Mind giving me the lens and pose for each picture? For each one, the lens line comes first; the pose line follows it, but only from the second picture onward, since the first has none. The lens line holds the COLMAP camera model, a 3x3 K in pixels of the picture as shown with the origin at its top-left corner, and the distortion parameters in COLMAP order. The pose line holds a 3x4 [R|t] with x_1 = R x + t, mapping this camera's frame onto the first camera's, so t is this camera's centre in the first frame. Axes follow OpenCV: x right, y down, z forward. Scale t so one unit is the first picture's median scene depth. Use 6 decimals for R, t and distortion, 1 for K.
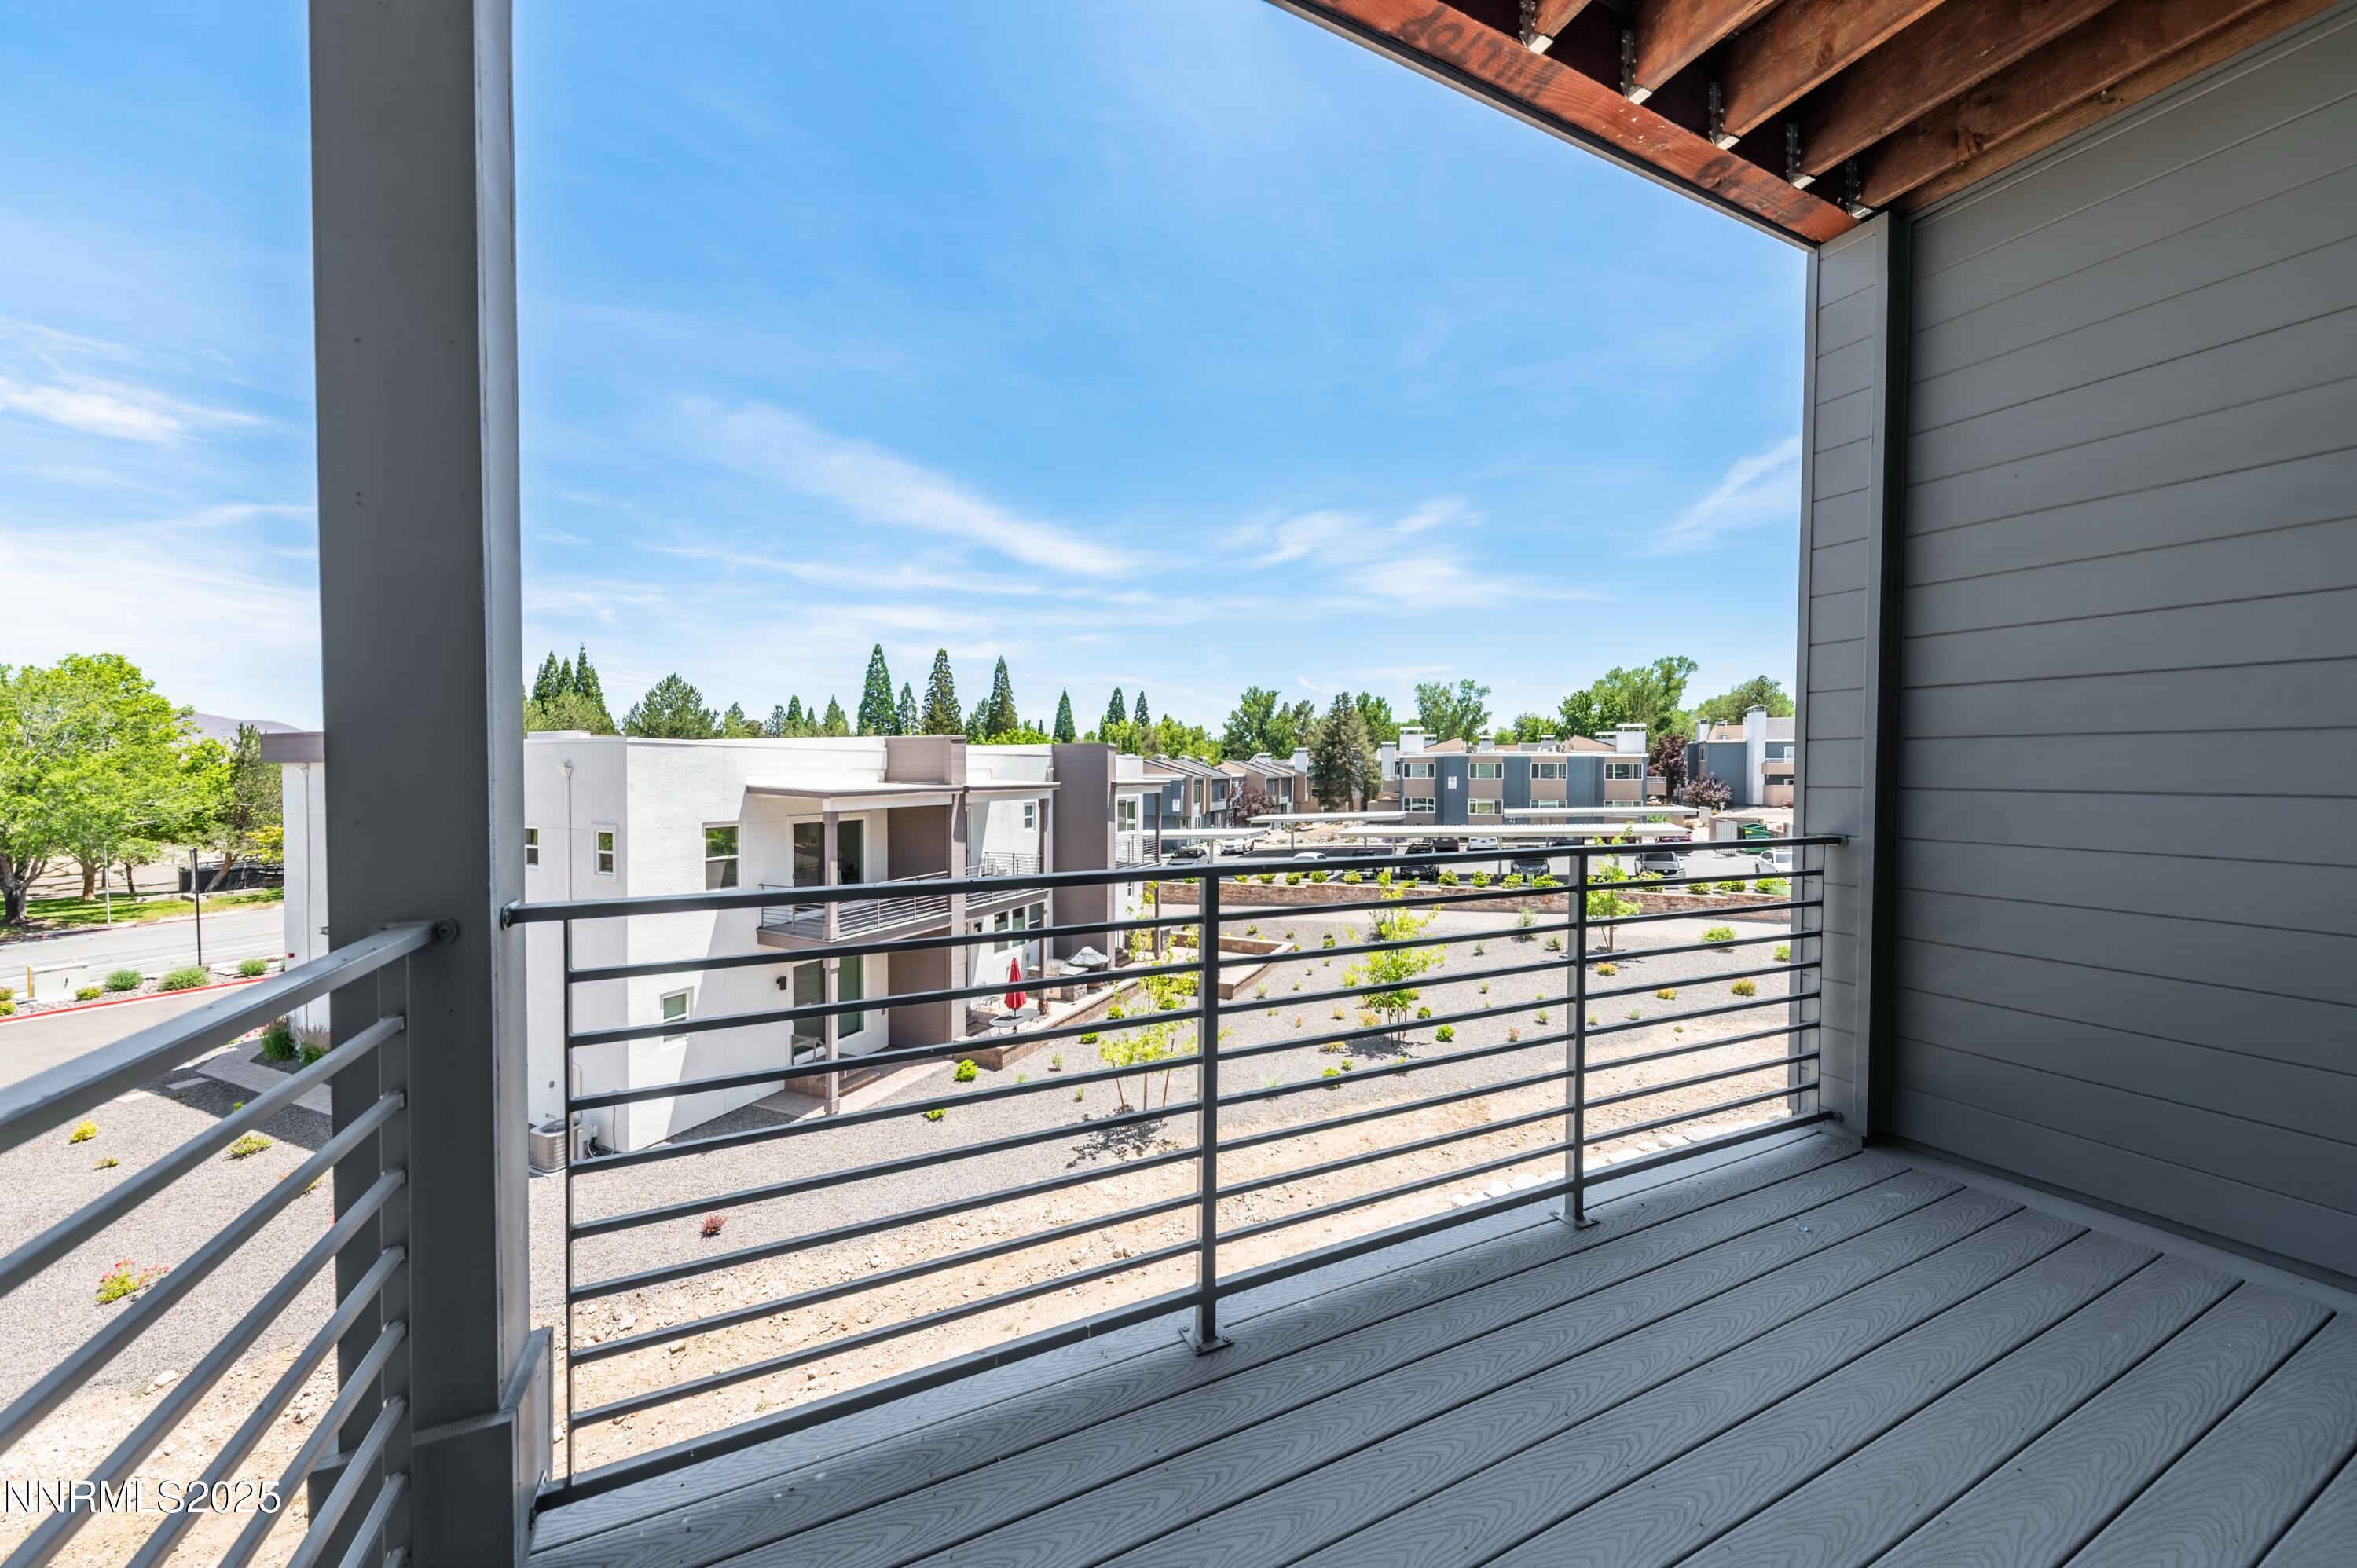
lens RADIAL K [[817.8, 0, 1198.6], [0, 817.8, 785.4], [0, 0, 1]] dist [0.010228, 0.000367]
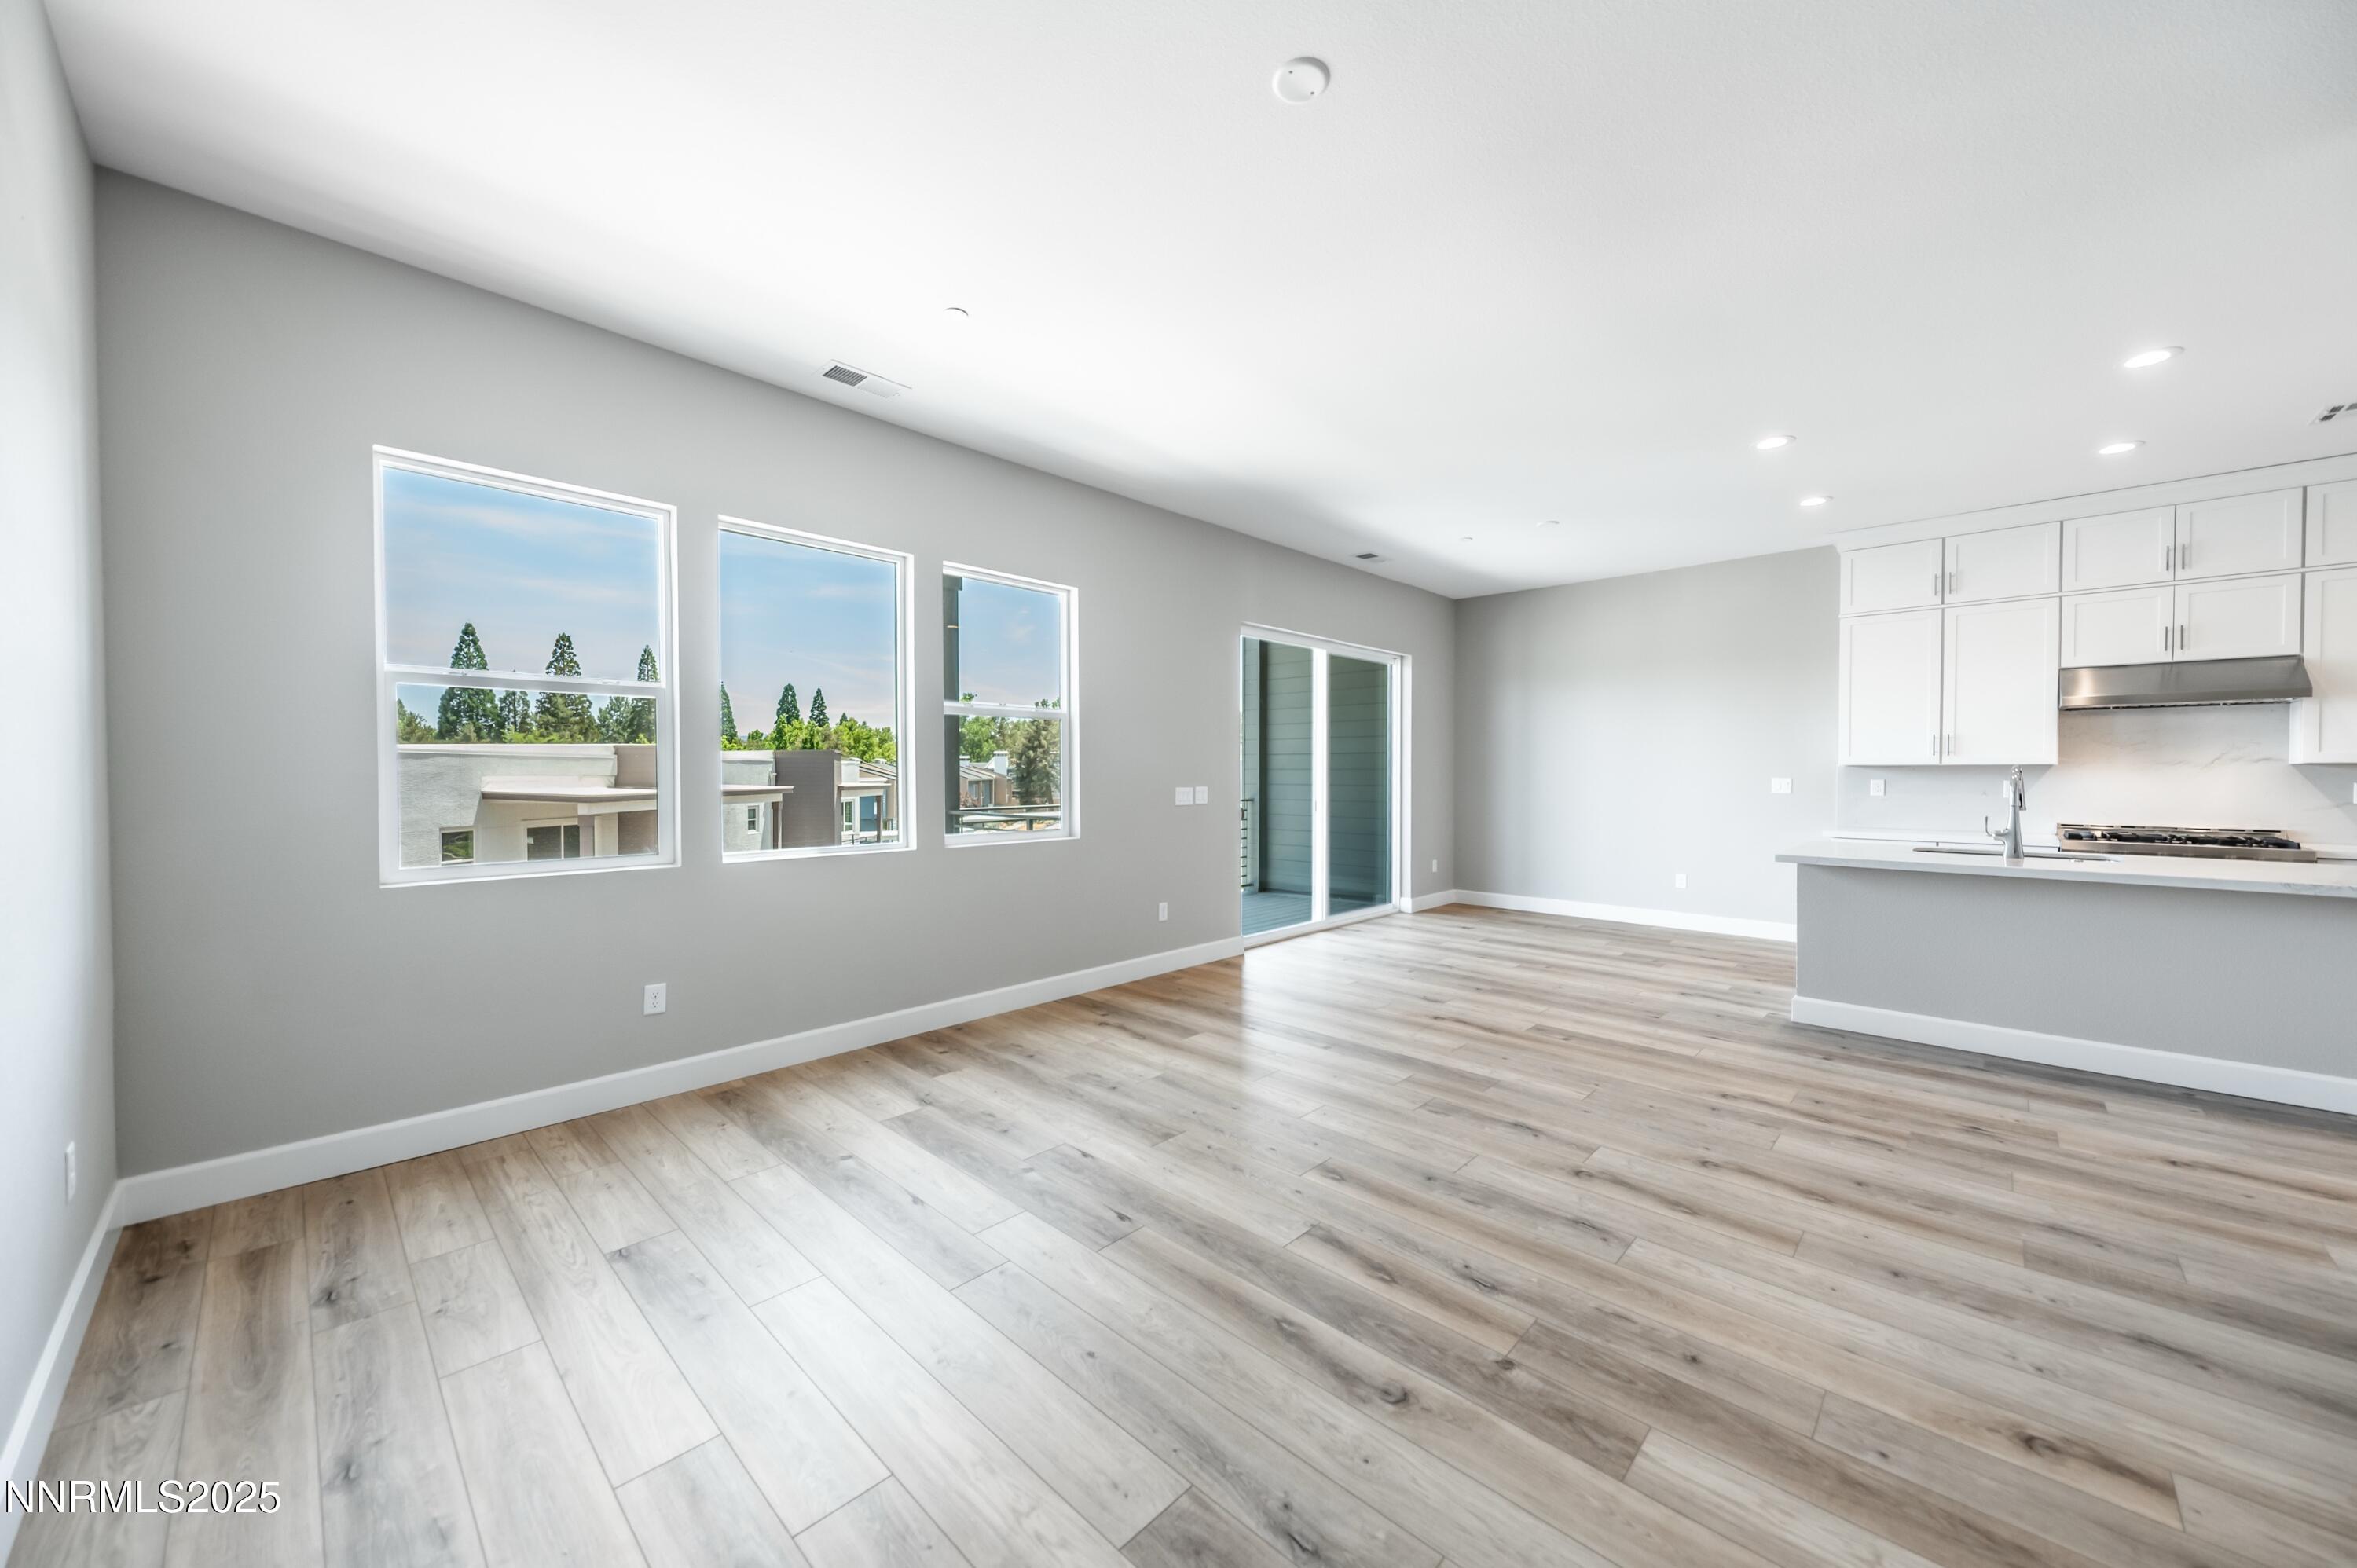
lens RADIAL K [[837.4, 0, 1203.9], [0, 837.4, 772.3], [0, 0, 1]] dist [0.017960, -0.004447]
pose [[0.932184, -0.007115, 0.361915, -0.033639], [0.014039, 0.999765, -0.016507, 0.002448], [-0.361713, 0.020469, 0.932065, -0.122228]]
